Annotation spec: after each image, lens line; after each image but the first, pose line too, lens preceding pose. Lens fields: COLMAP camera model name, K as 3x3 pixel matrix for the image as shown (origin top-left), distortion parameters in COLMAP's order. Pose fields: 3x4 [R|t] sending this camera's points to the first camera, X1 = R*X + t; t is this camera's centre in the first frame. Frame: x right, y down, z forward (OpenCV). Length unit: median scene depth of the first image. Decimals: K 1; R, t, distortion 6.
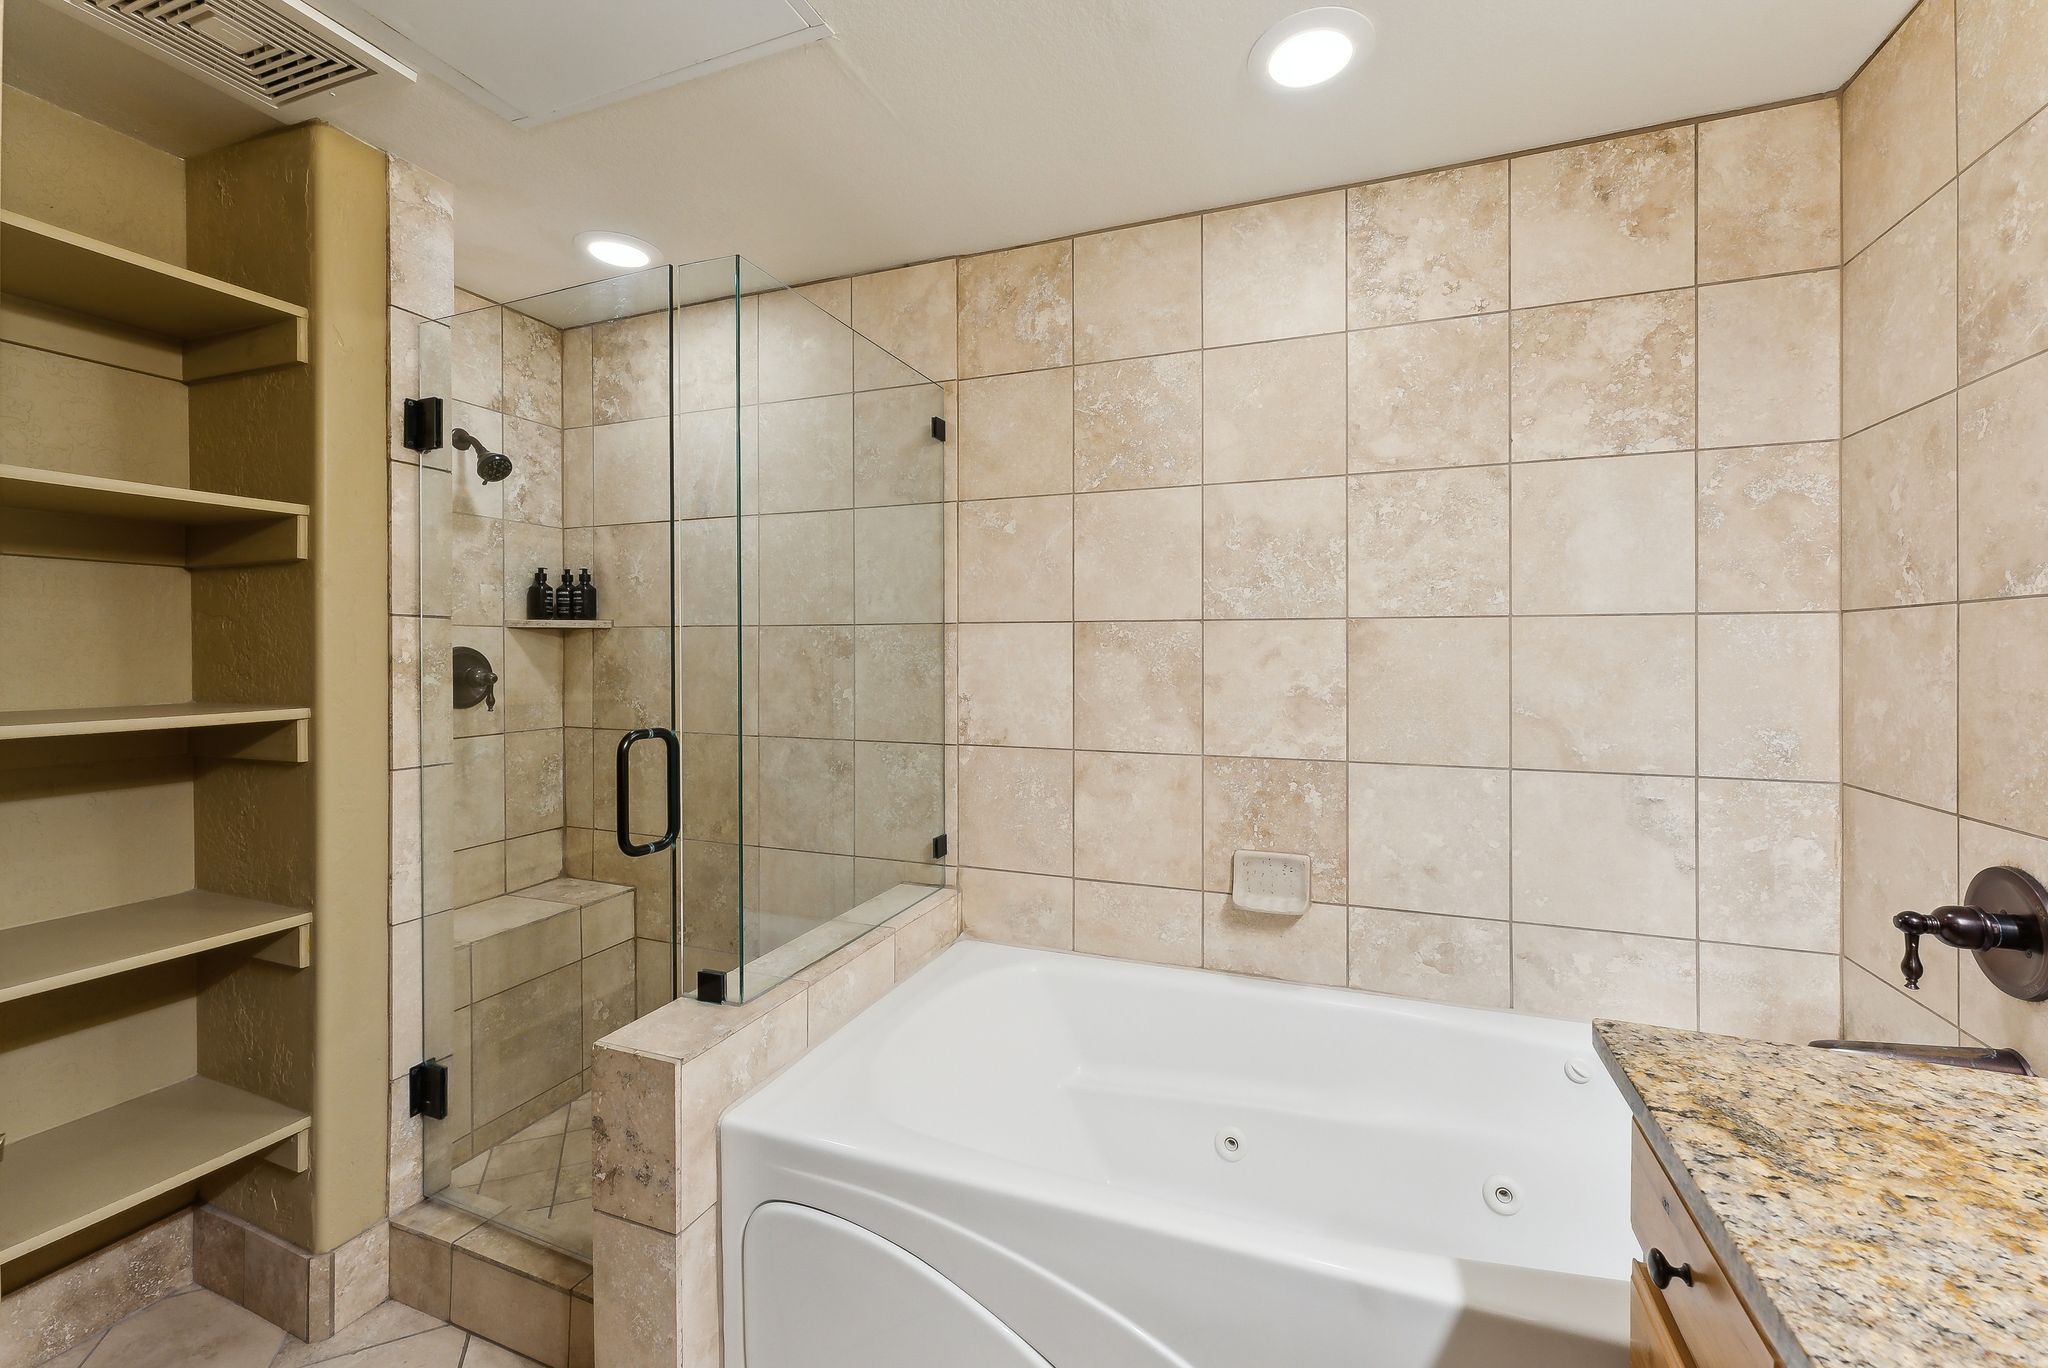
lens RADIAL K [[834.2, 0, 1027.2], [0, 834.2, 653.1], [0, 0, 1]] dist [-0.000244, -0.000122]
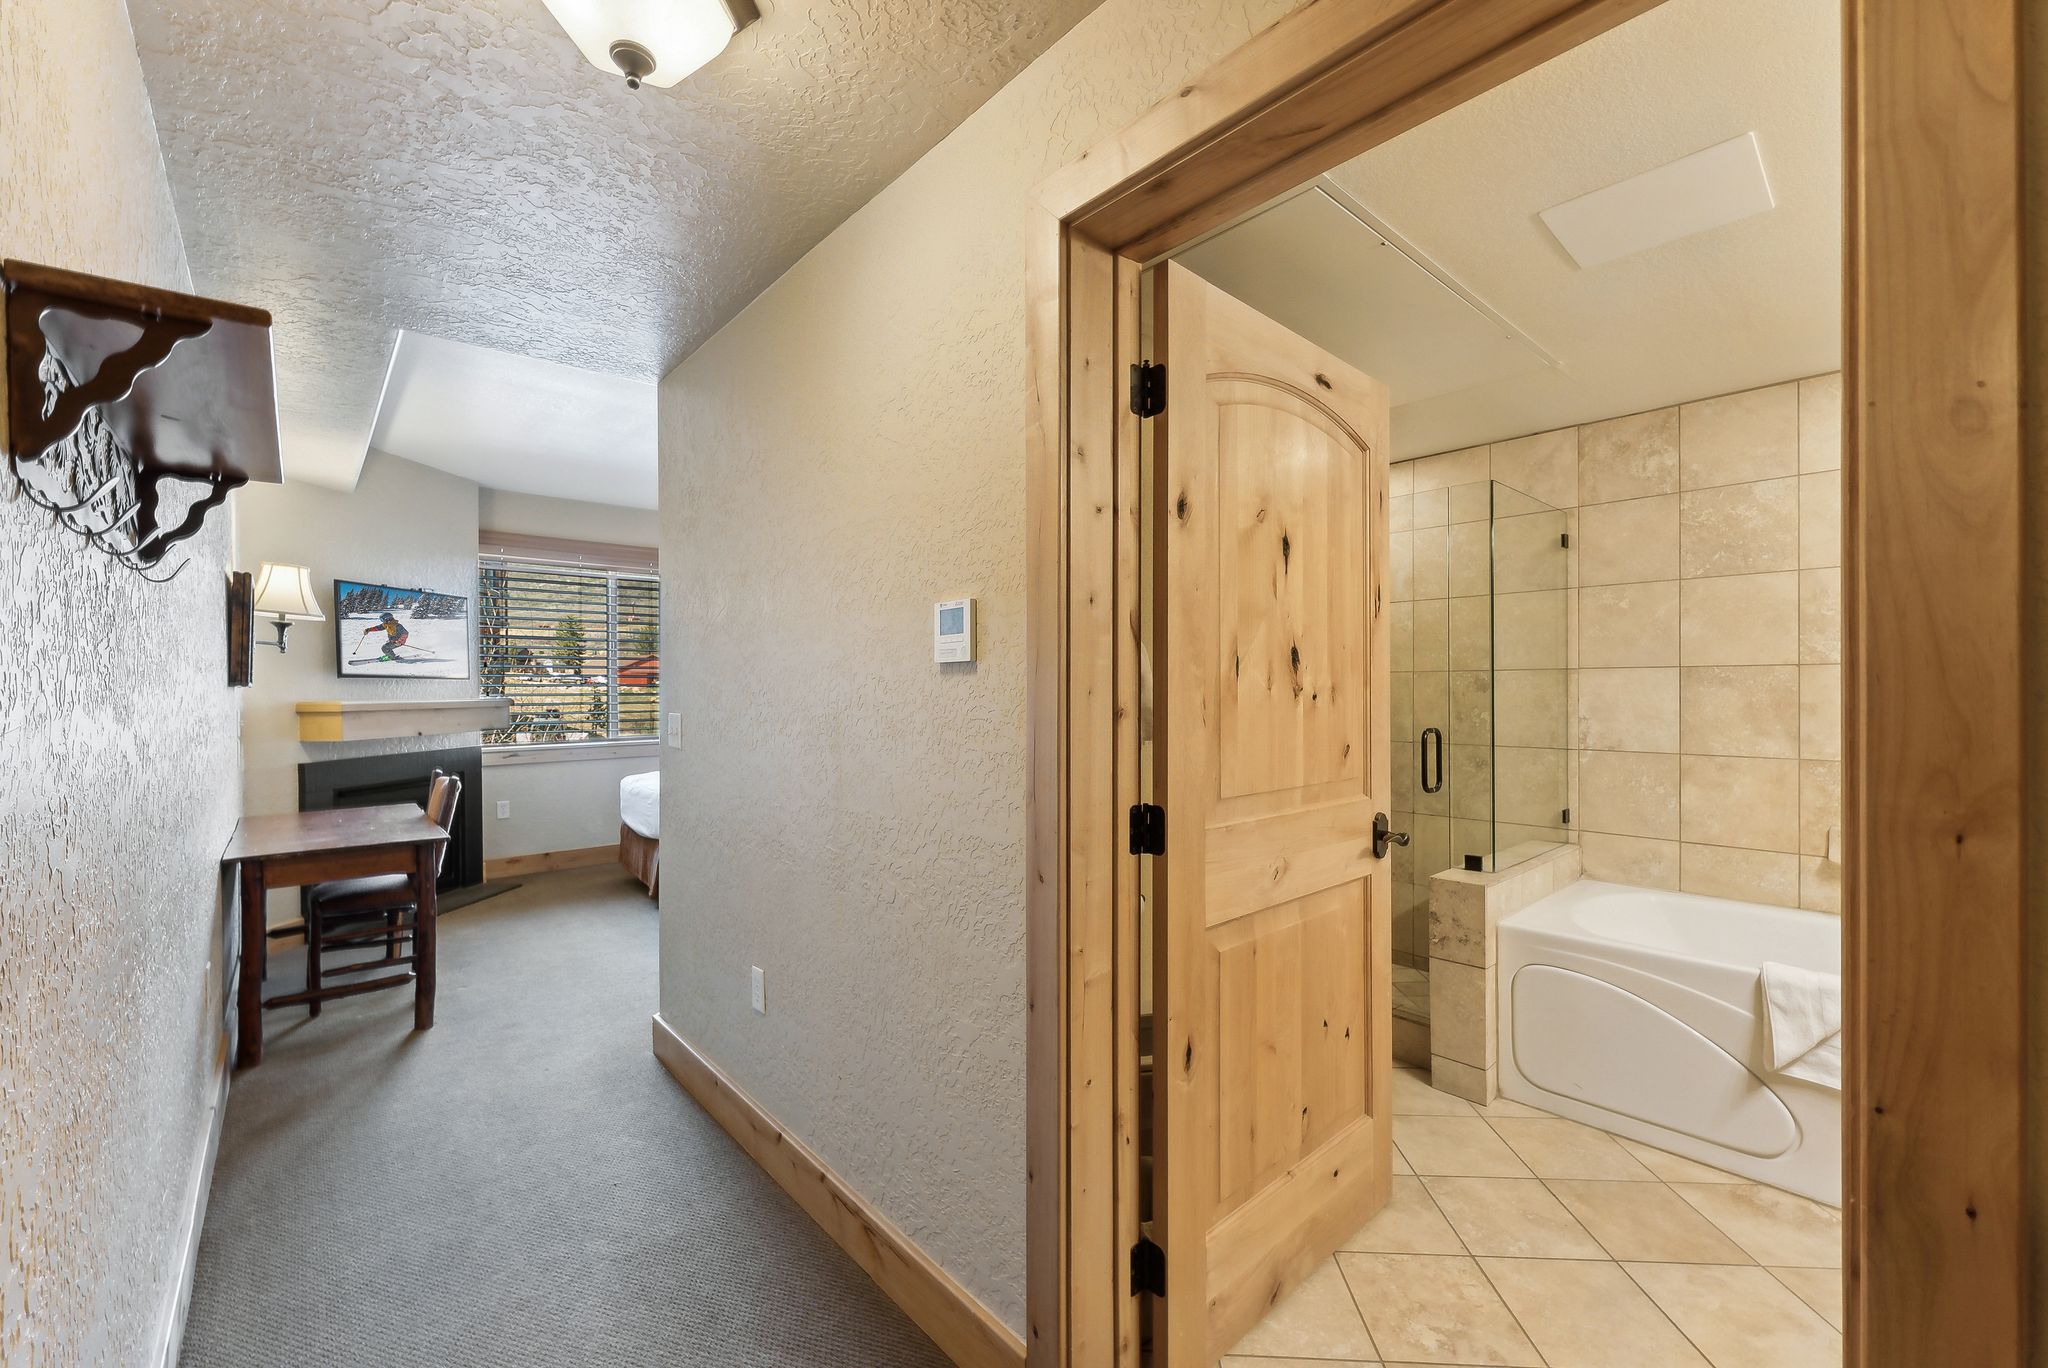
lens RADIAL K [[819.1, 0, 1031.7], [0, 819.1, 693.5], [0, 0, 1]] dist [-0.000290, 0.000013]
pose [[0.887961, -0.000733, -0.459919, -0.293312], [0.001062, 0.999999, 0.000457, 0.007265], [0.459918, -0.000895, 0.887961, -0.799359]]
